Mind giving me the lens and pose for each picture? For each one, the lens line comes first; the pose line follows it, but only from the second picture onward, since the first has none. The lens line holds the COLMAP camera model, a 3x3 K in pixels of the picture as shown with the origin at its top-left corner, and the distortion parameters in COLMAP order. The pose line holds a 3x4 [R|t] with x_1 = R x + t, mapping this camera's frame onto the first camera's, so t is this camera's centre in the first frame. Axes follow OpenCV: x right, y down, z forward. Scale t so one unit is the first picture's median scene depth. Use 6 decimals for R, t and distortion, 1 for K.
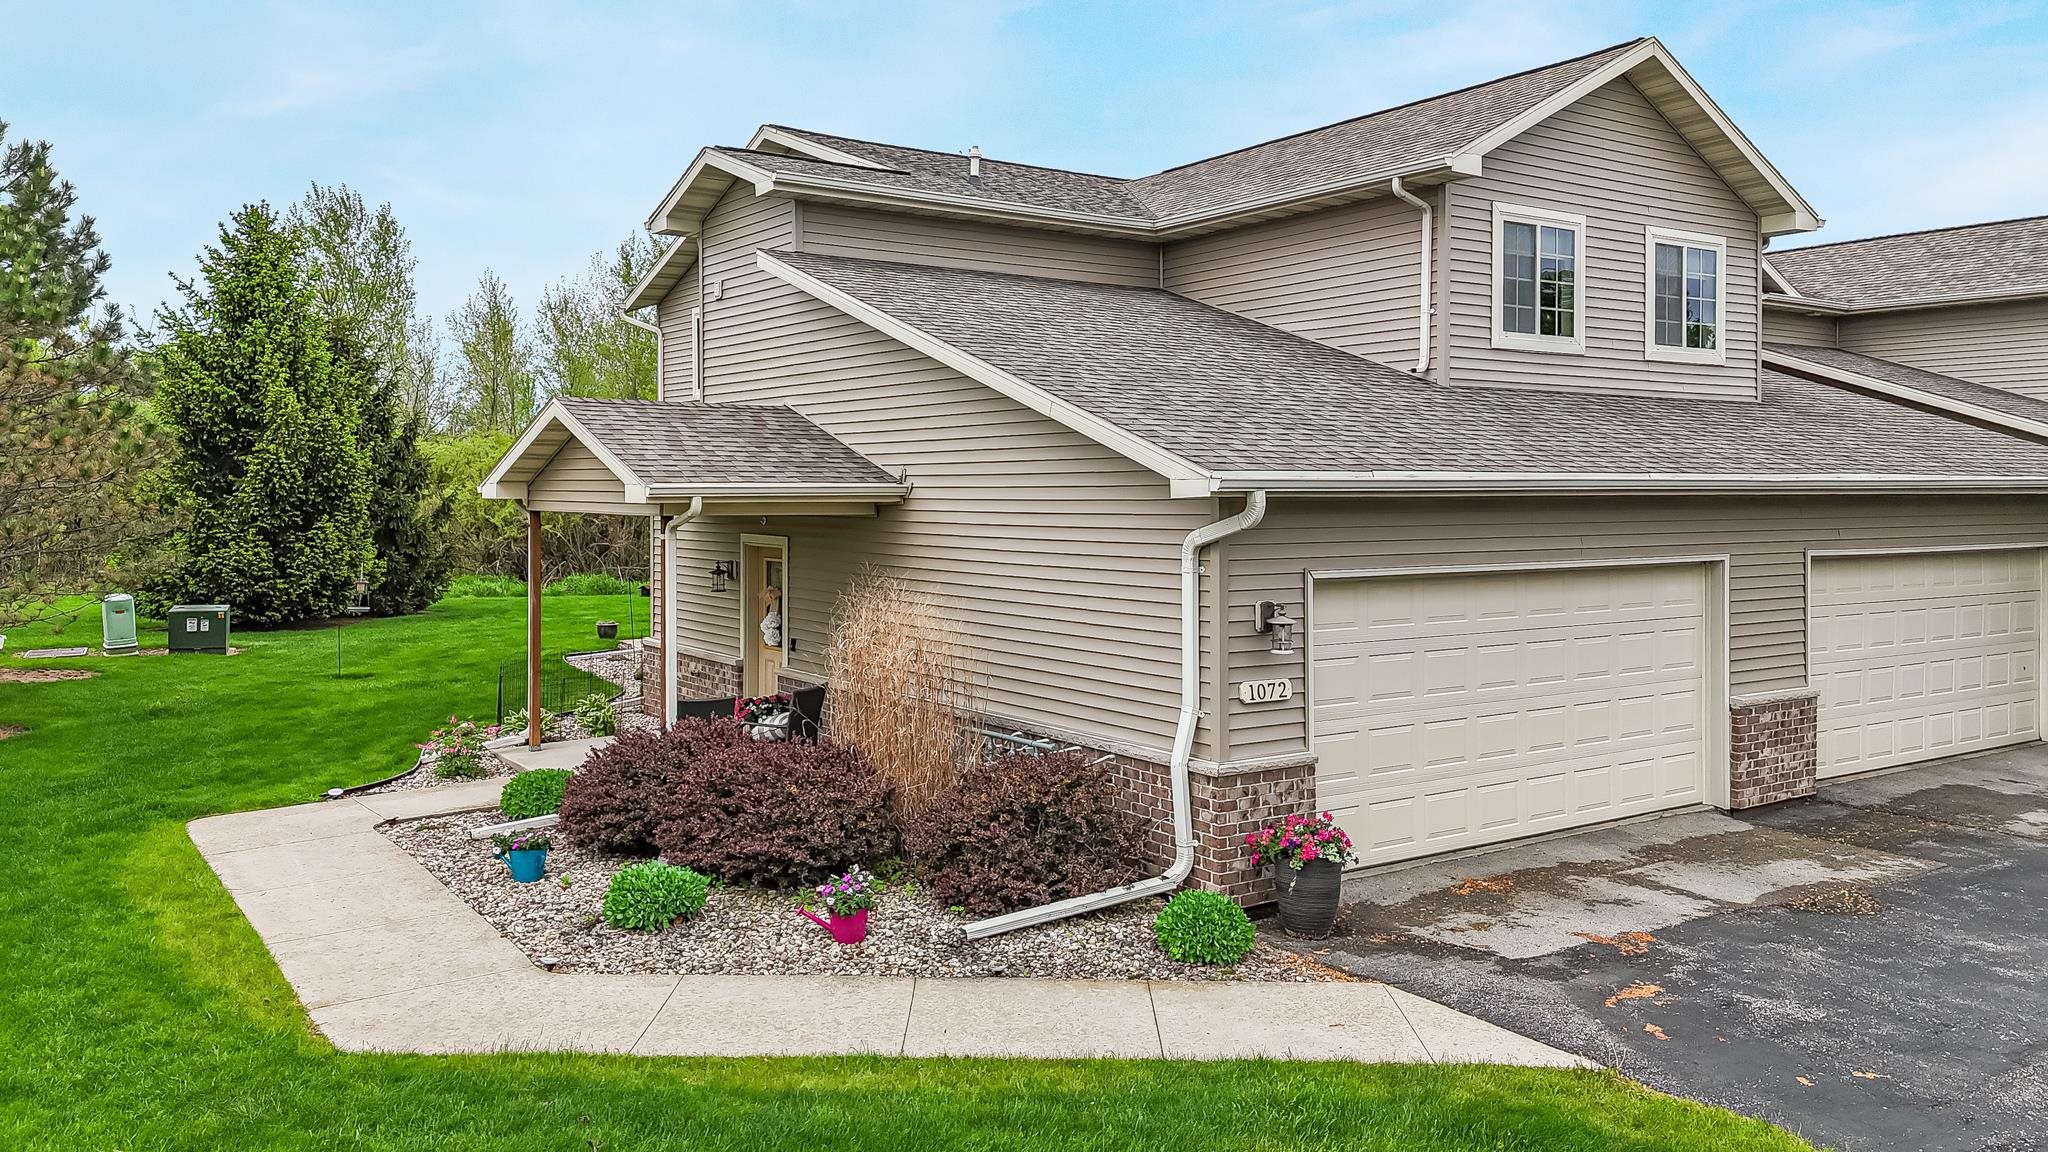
lens RADIAL K [[1534.6, 0, 1015.2], [0, 1534.6, 501.8], [0, 0, 1]] dist [0.055790, -0.006644]
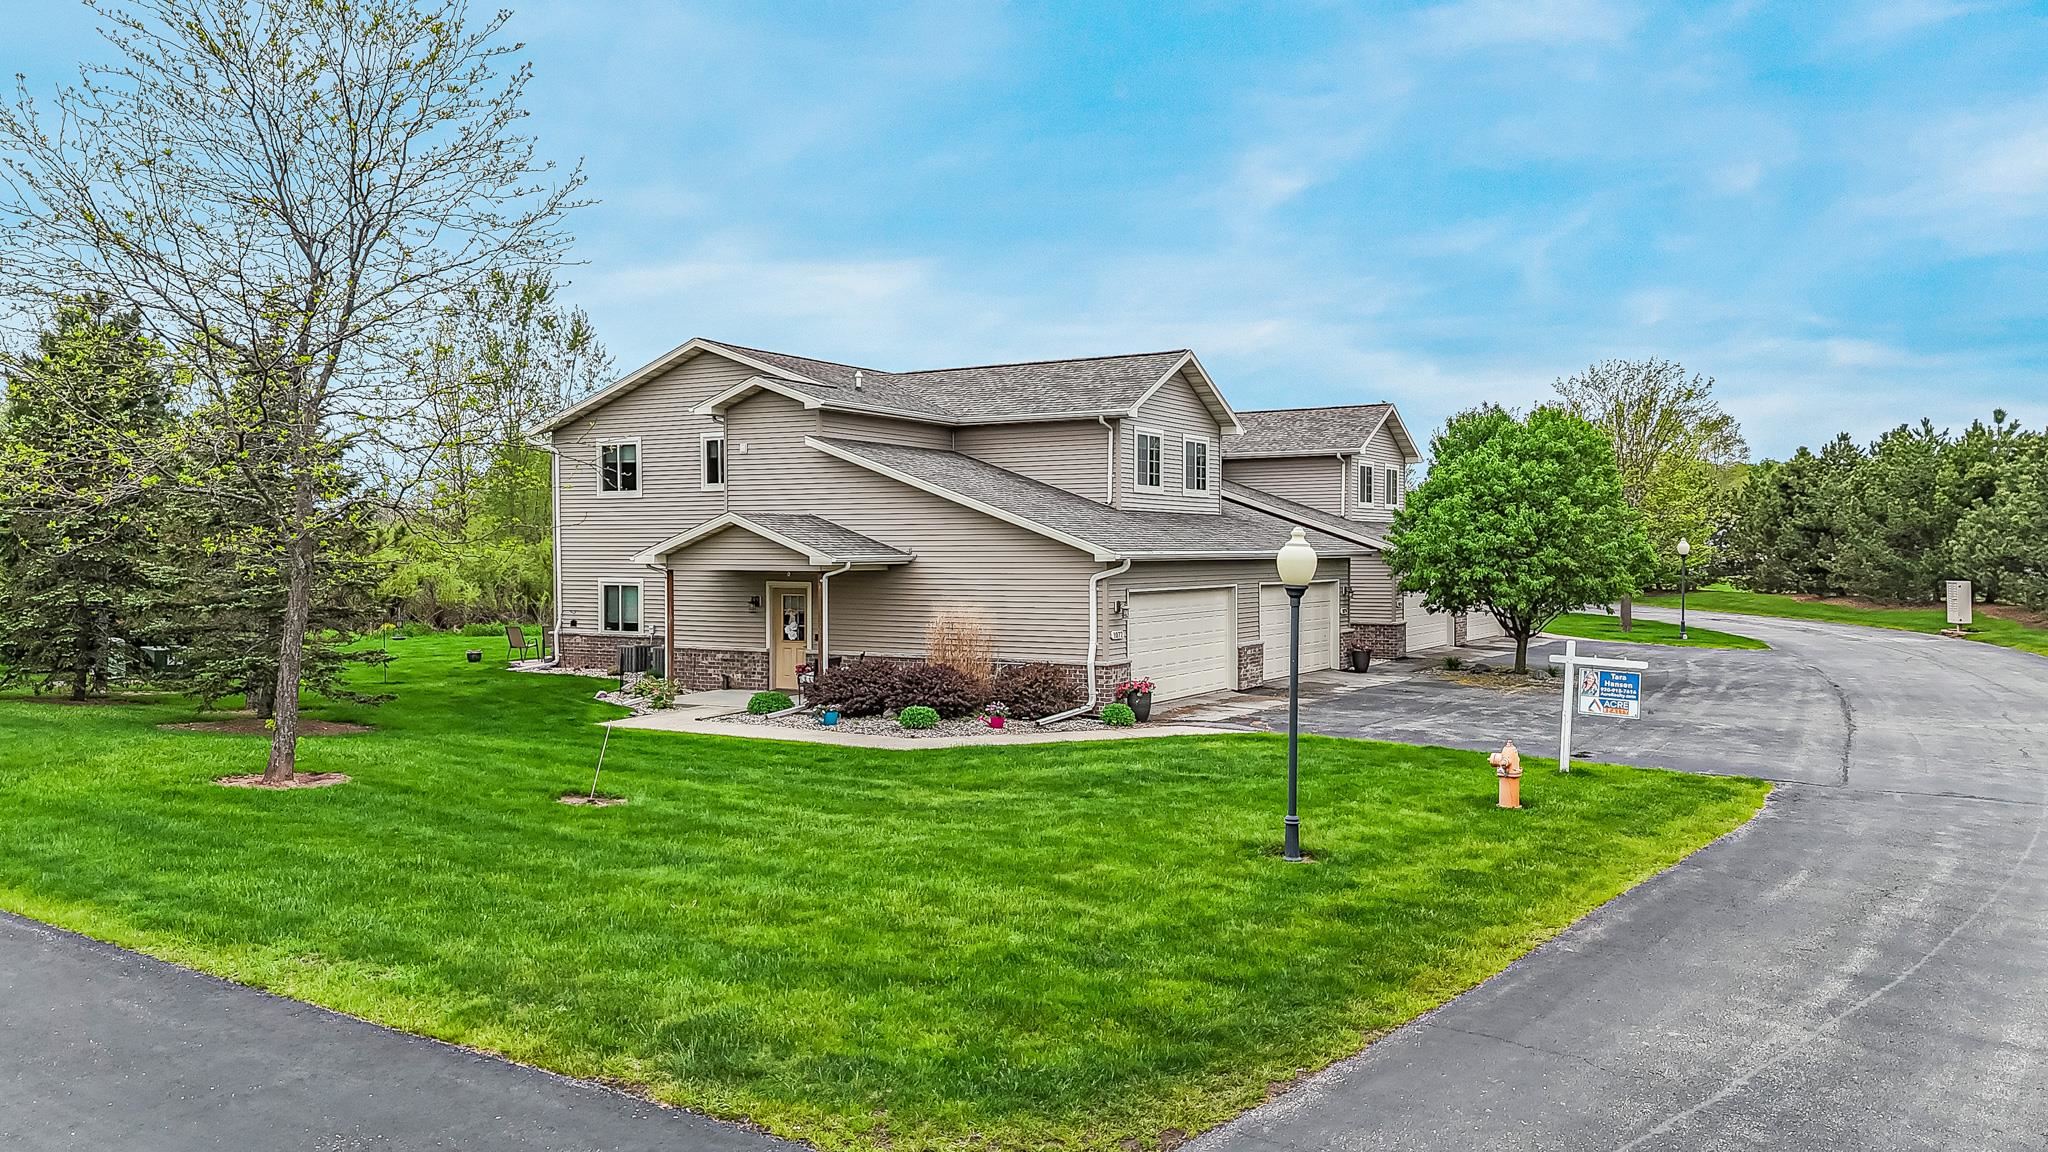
lens RADIAL K [[1504.6, 0, 1012.4], [0, 1504.6, 572.1], [0, 0, 1]] dist [0.106379, -0.000754]
pose [[0.909131, -0.008041, 0.416432, -0.730890], [0.005599, 0.999959, 0.007086, -0.002238], [-0.416472, -0.004110, 0.909139, -0.861546]]
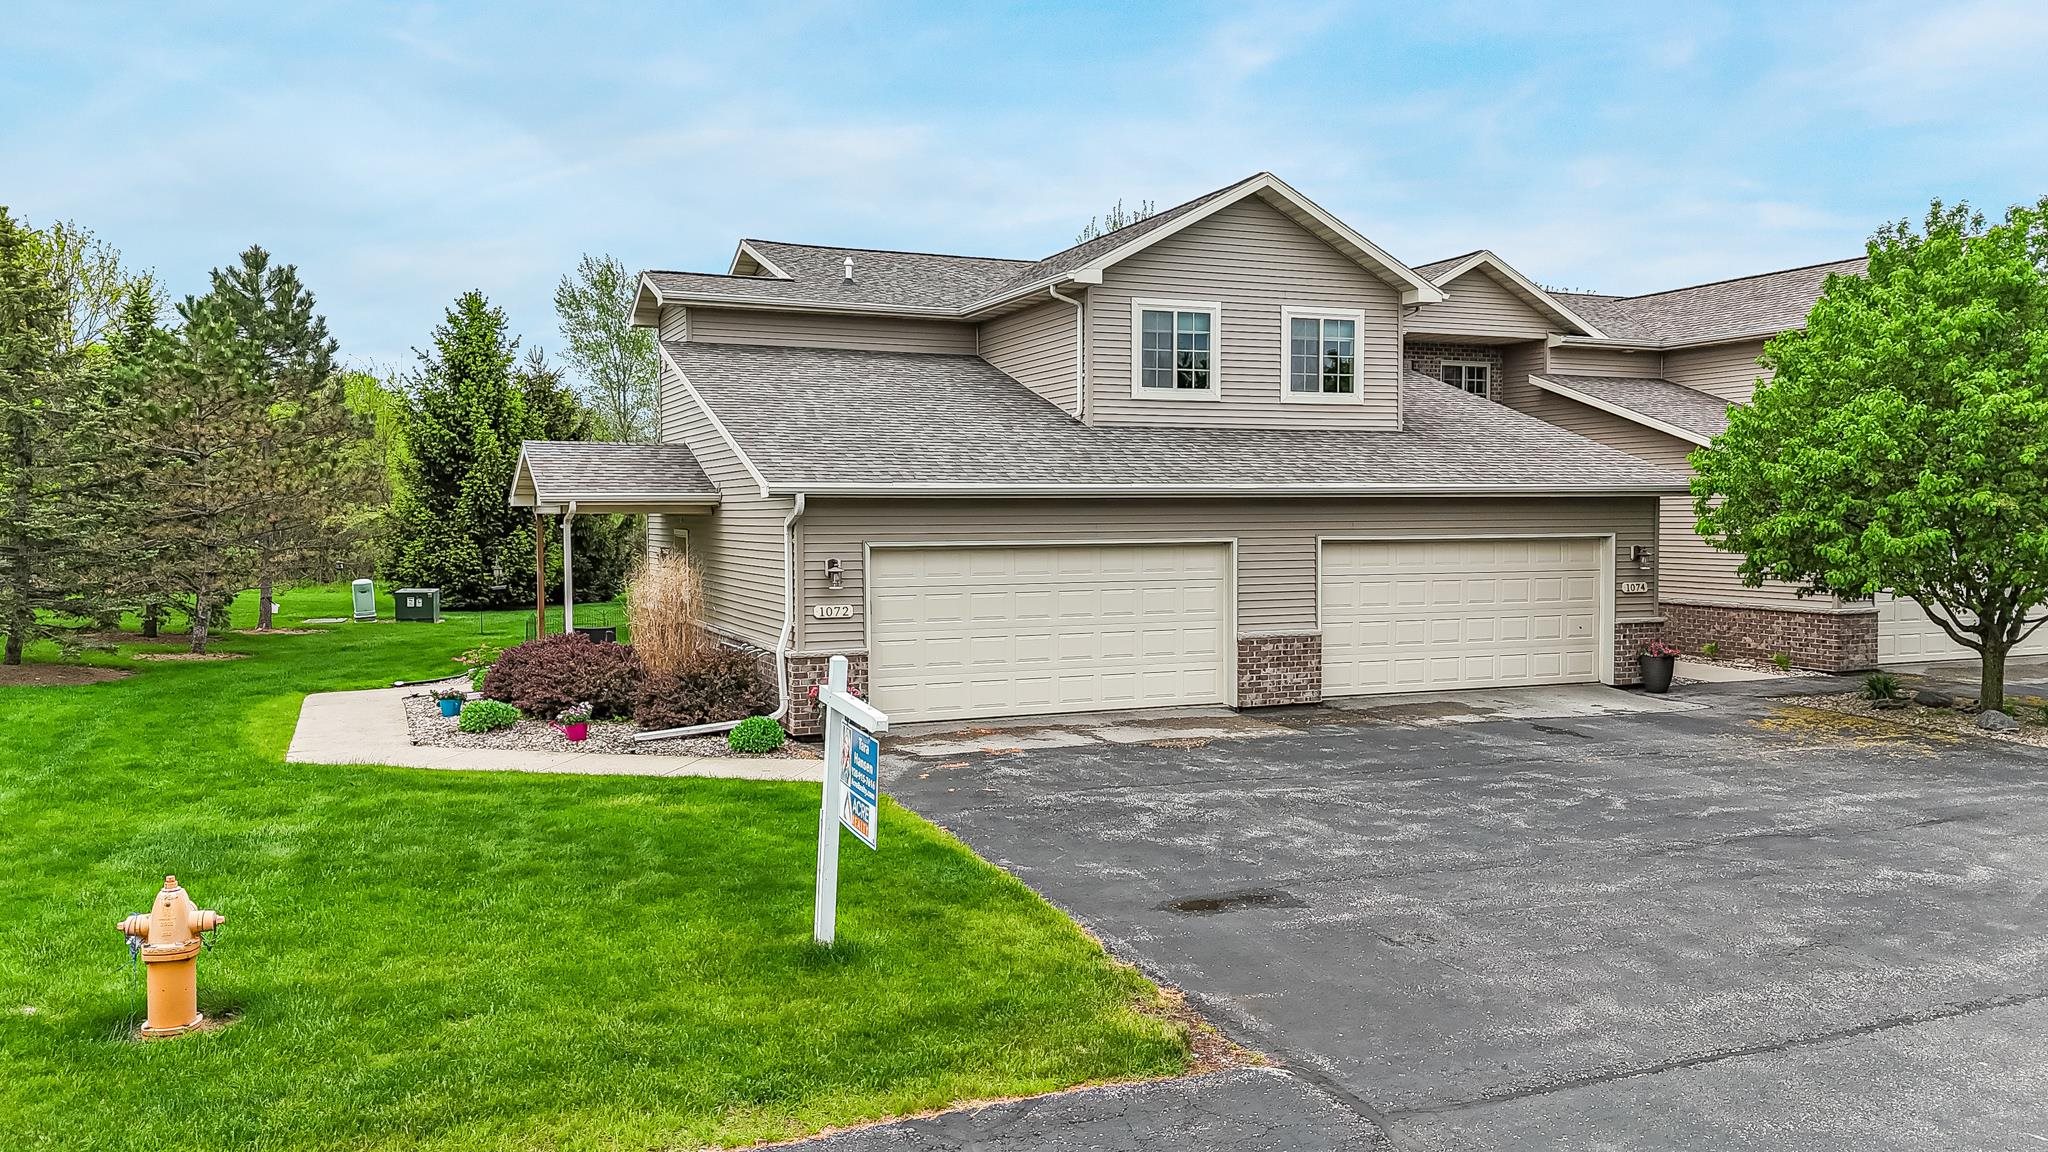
lens RADIAL K [[1504.6, 0, 1012.4], [0, 1504.6, 572.1], [0, 0, 1]] dist [0.106379, -0.000754]
pose [[0.980291, 0.003351, -0.197532, 0.472436], [0.002873, 0.999509, 0.031212, 0.018634], [0.197540, -0.031165, 0.979799, -0.414413]]
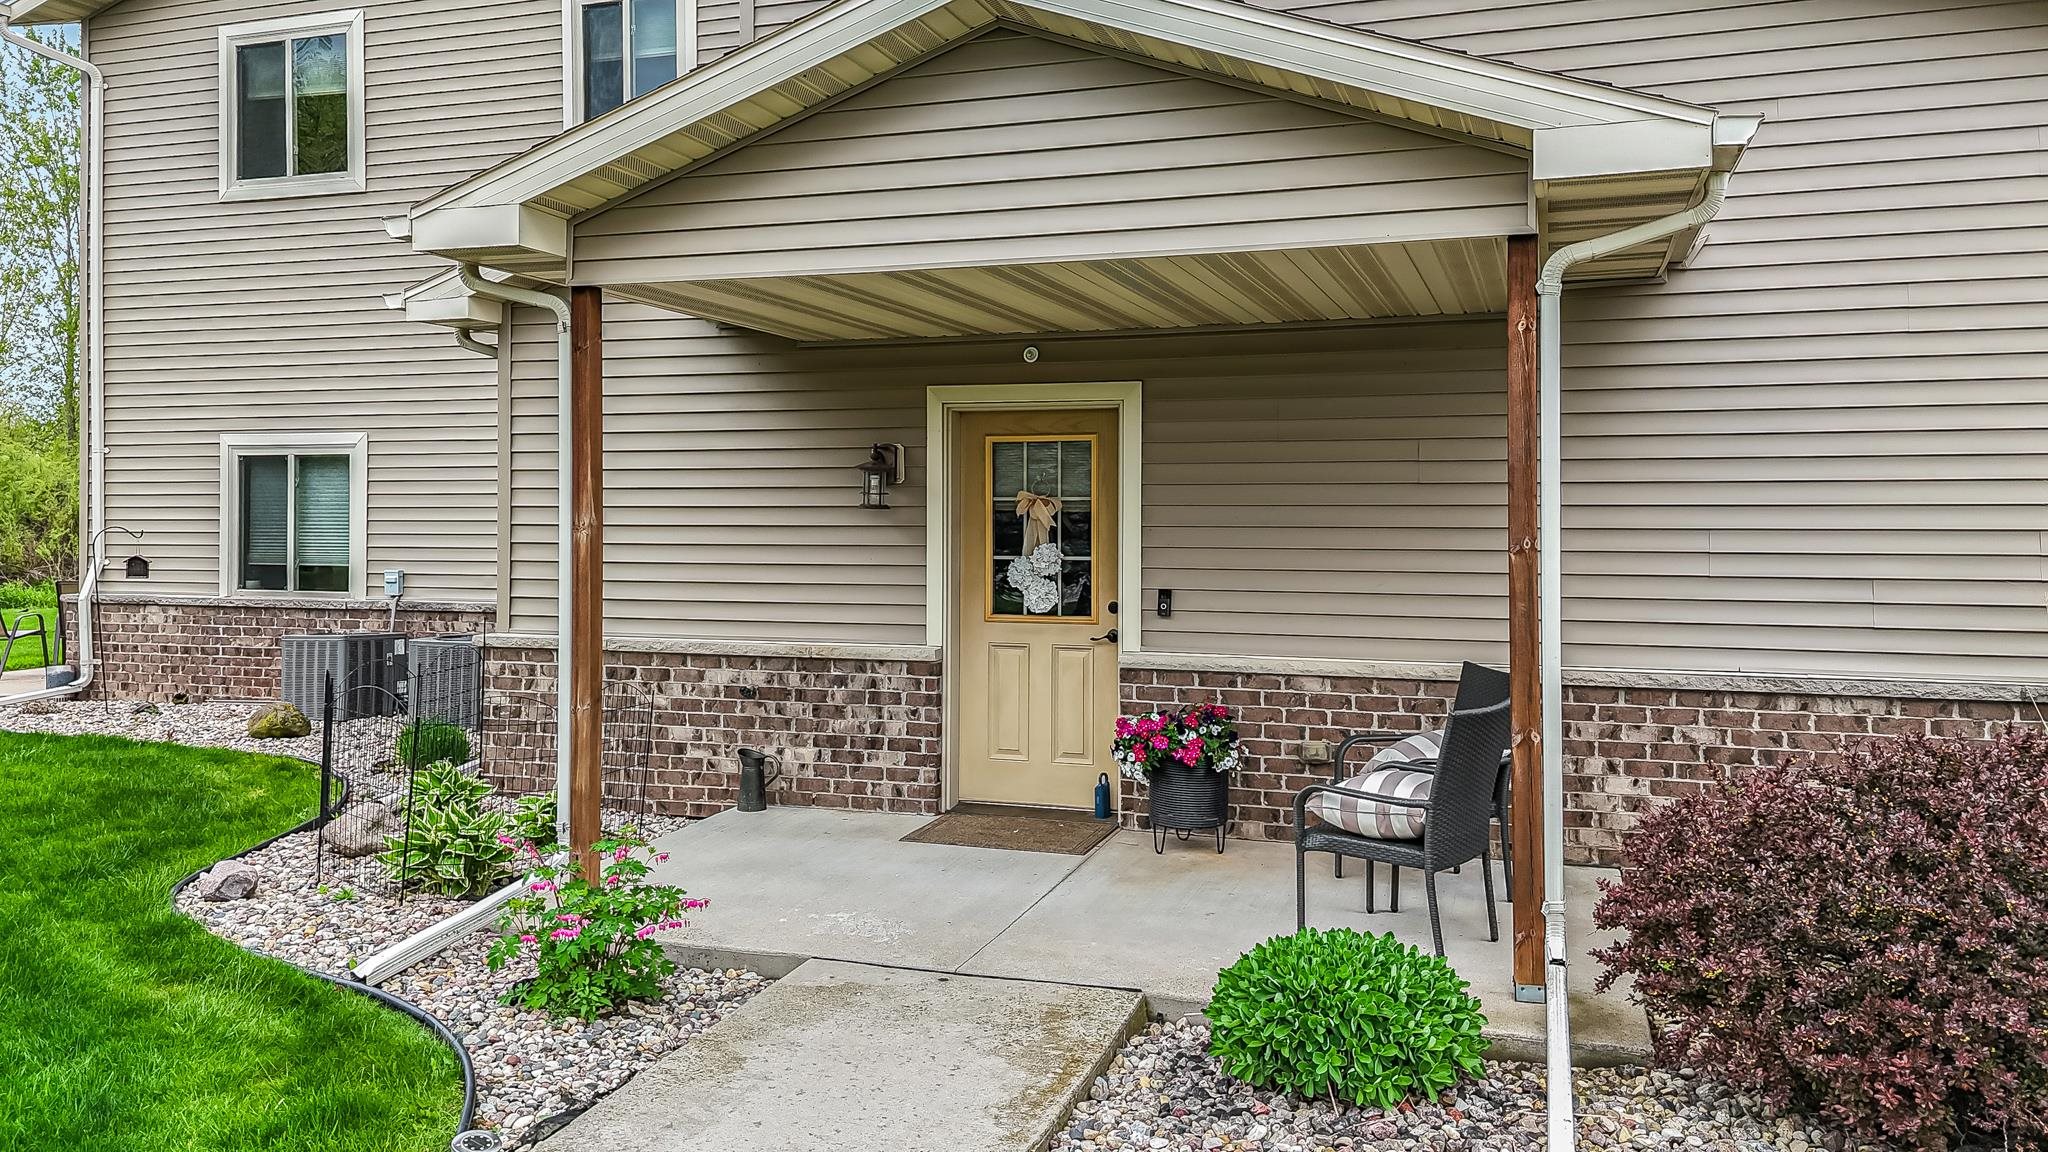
lens RADIAL K [[1534.6, 0, 1015.2], [0, 1534.6, 501.8], [0, 0, 1]] dist [0.055790, -0.006644]
pose [[0.806362, 0.005586, 0.591396, -0.477143], [0.003746, 0.999887, -0.014552, 0.070380], [-0.591411, 0.013950, 0.806250, 0.669409]]
